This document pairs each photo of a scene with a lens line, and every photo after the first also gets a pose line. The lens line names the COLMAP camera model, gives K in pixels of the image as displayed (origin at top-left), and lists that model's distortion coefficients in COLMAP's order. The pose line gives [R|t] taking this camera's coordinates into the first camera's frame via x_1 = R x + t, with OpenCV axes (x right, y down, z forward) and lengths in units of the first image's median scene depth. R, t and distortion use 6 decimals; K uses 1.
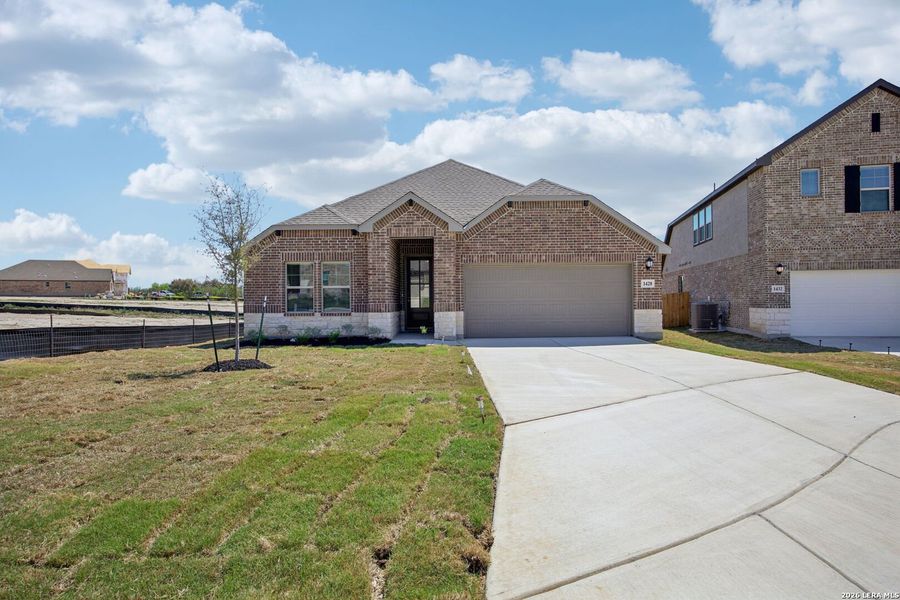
lens RADIAL K [[415.7, 0, 450.0], [0, 415.7, 300.0], [0, 0, 1]] dist [-0.028097, 0.001101]
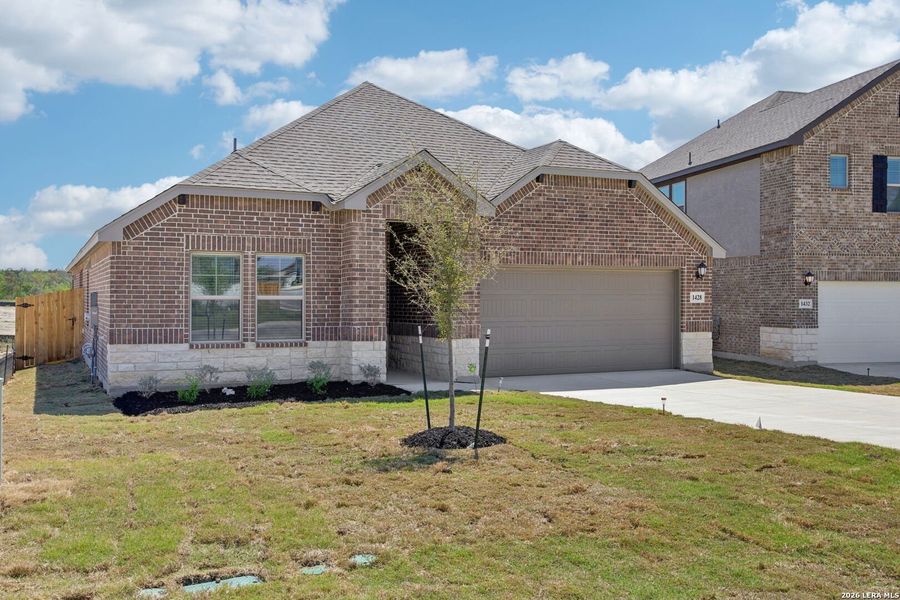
lens RADIAL K [[702.5, 0, 450.0], [0, 702.5, 300.0], [0, 0, 1]] dist [0.001622, -0.009916]
pose [[0.929474, 0.011185, 0.368718, -0.392327], [-0.009134, 0.999932, -0.007310, -0.021448], [-0.368774, 0.003427, 0.929513, -0.007288]]
